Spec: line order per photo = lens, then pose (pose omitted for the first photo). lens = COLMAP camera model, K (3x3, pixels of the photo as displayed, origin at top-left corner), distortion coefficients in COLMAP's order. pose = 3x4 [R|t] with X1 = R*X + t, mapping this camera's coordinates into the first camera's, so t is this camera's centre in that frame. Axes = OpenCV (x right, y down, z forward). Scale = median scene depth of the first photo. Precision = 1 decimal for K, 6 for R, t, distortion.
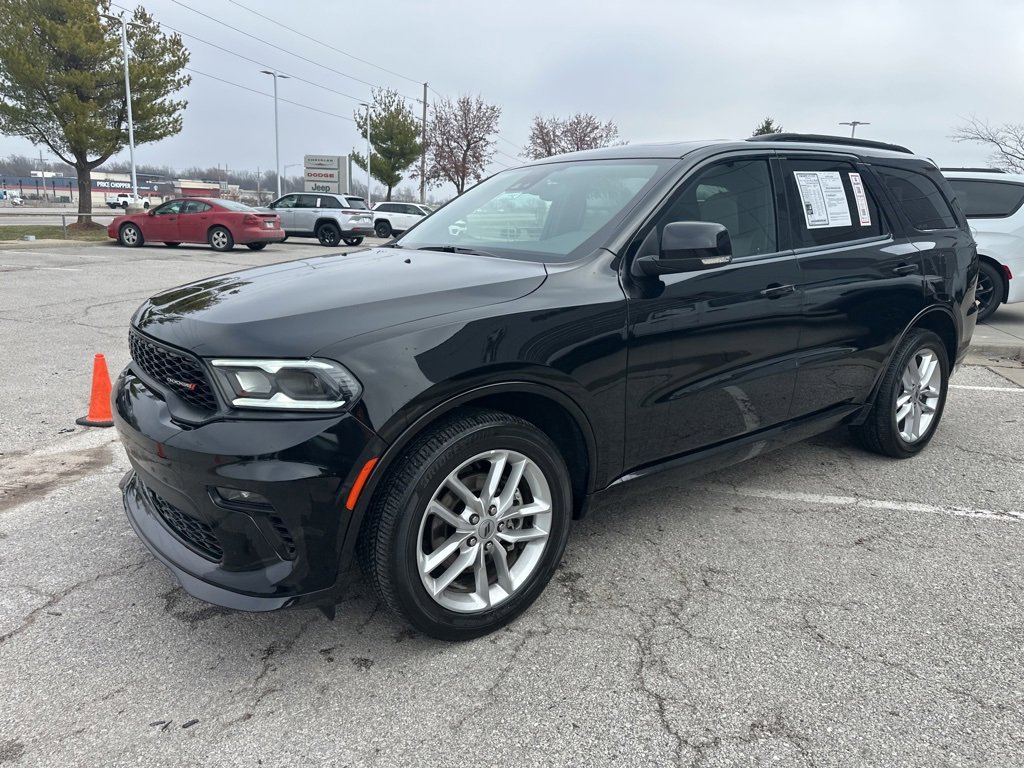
lens RADIAL K [[710.9, 0, 512.0], [0, 710.9, 384.0], [0, 0, 1]] dist [0.032829, -0.039655]
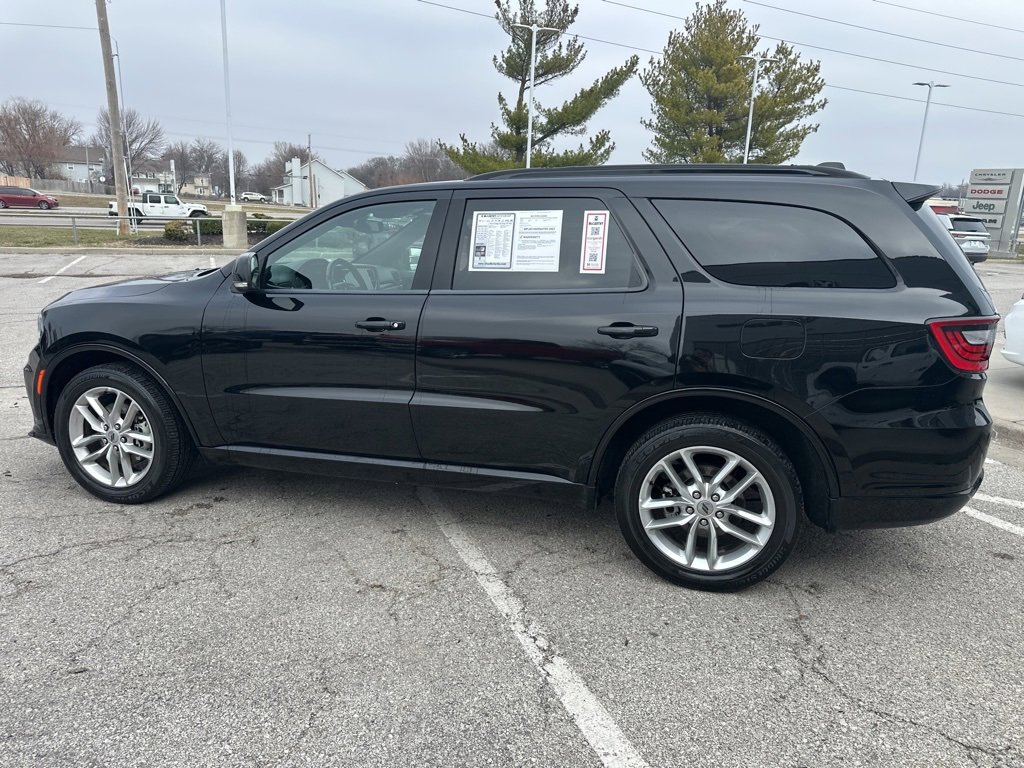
lens RADIAL K [[711.1, 0, 514.0], [0, 711.1, 382.1], [0, 0, 1]] dist [0.046908, -0.057615]
pose [[0.602718, 0.183470, -0.776575, 0.266297], [-0.203701, 0.976340, 0.072569, -0.033403], [0.771516, 0.114451, 0.625831, 0.101325]]
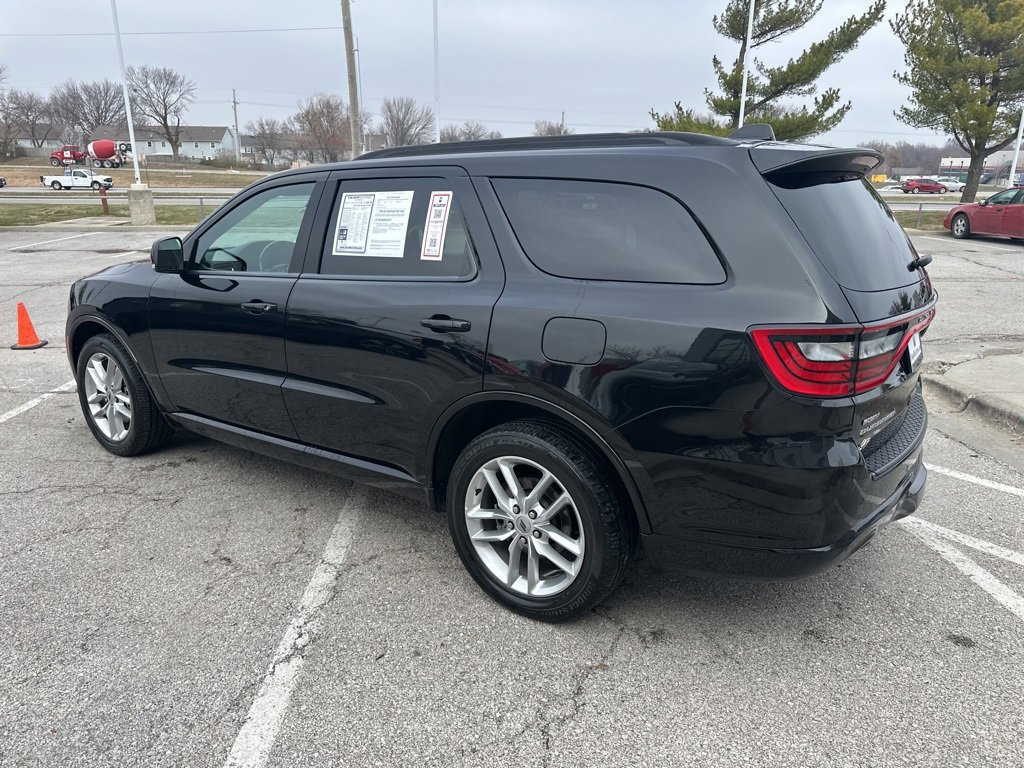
lens RADIAL K [[719.4, 0, 515.8], [0, 719.4, 381.5], [0, 0, 1]] dist [0.024452, -0.027446]
pose [[0.302710, 0.238282, -0.922815, 0.305591], [-0.222951, 0.959082, 0.174513, -0.060292], [0.926639, 0.152916, 0.343449, 0.201026]]
